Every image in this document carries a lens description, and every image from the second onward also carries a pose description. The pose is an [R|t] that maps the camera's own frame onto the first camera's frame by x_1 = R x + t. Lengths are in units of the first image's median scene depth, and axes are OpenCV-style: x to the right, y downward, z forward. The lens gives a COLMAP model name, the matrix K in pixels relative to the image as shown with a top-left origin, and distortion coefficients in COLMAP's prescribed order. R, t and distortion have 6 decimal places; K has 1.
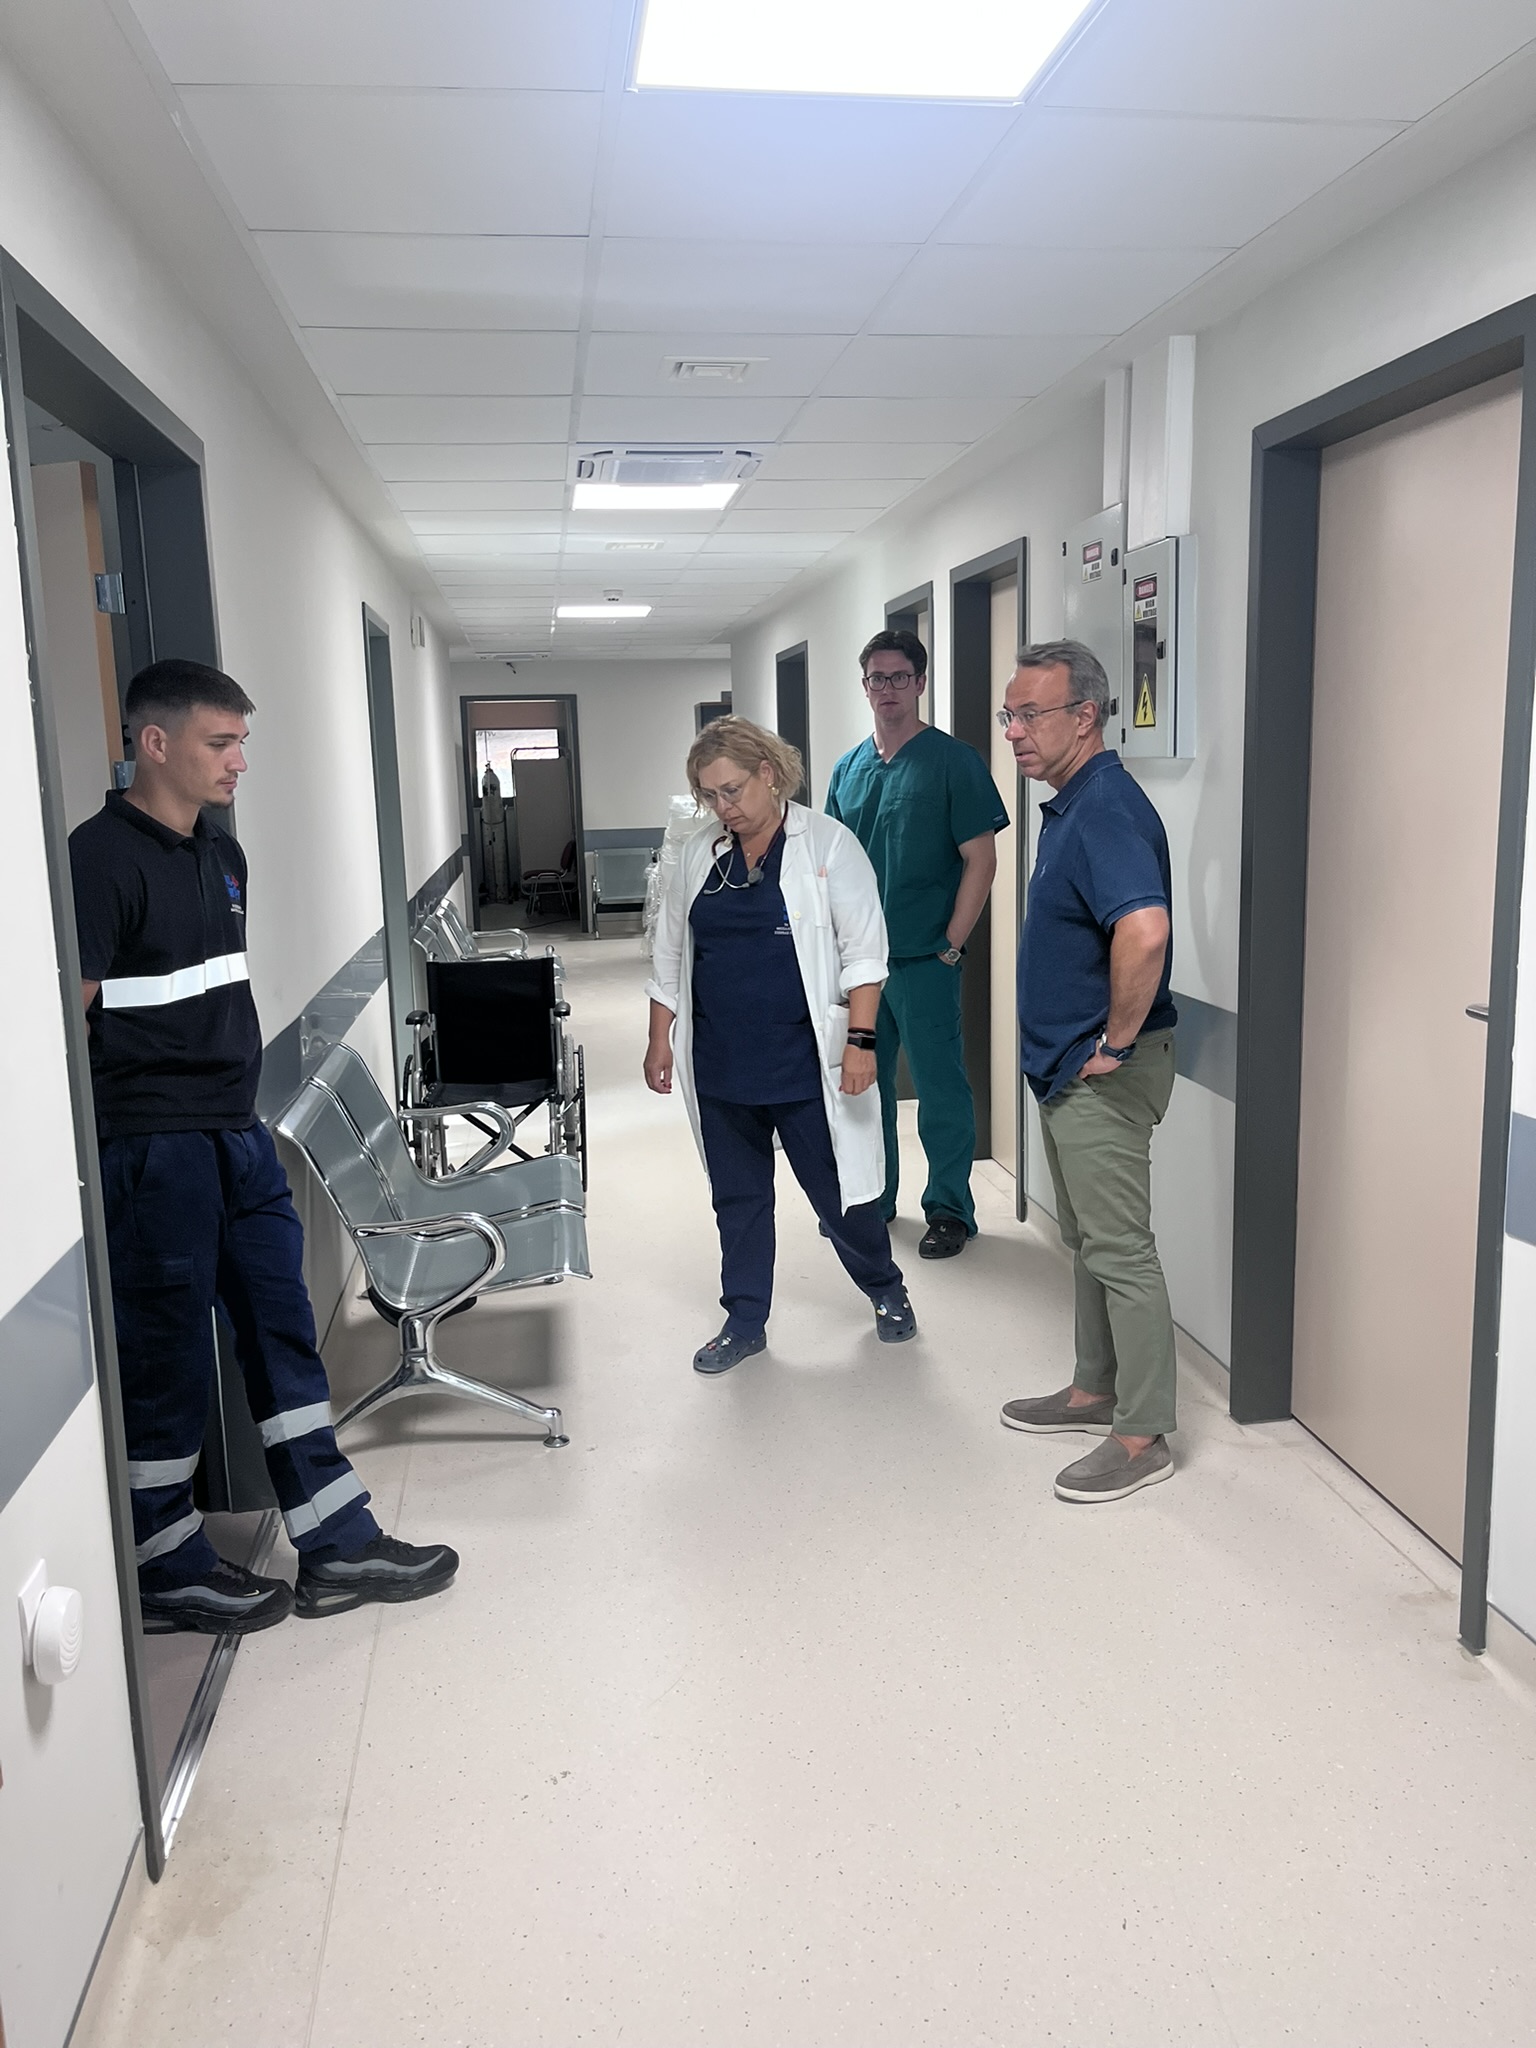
lens RADIAL K [[1547.6, 0, 758.7], [0, 1547.6, 1017.4], [0, 0, 1]] dist [0.007901, -0.012759]
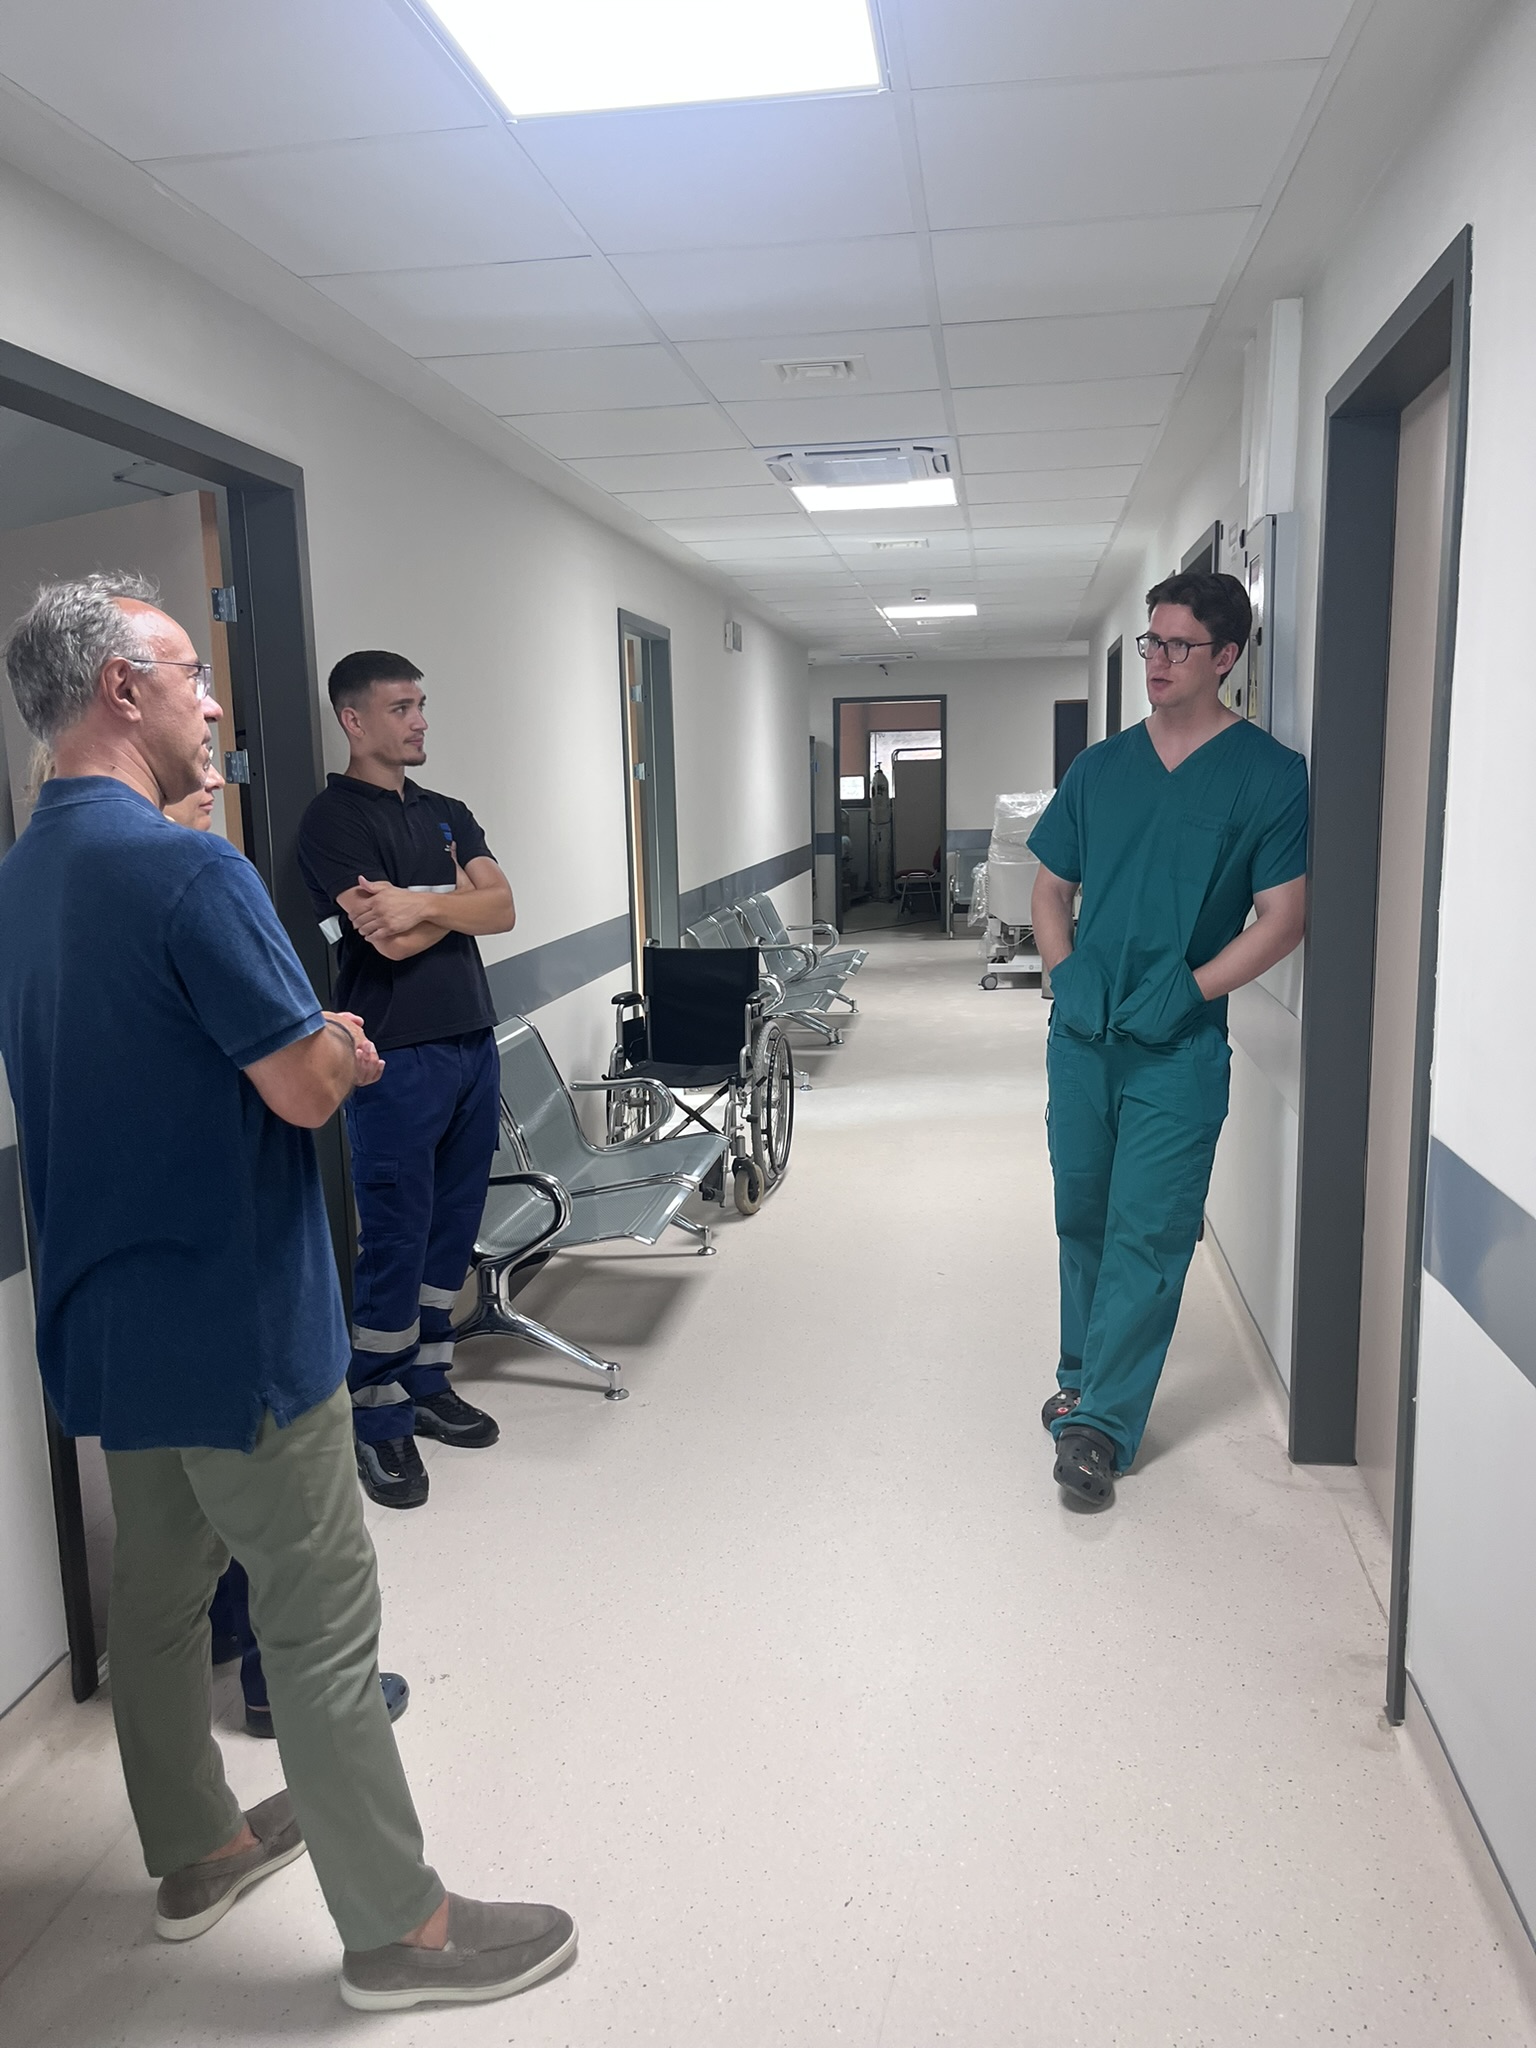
lens RADIAL K [[1547.6, 0, 759.2], [0, 1547.6, 1032.4], [0, 0, 1]] dist [0.007901, -0.012759]
pose [[0.957460, 0.052464, -0.283756, 0.158763], [-0.050338, 0.998623, 0.014783, 0.003135], [0.284141, 0.000130, 0.958783, 0.006523]]
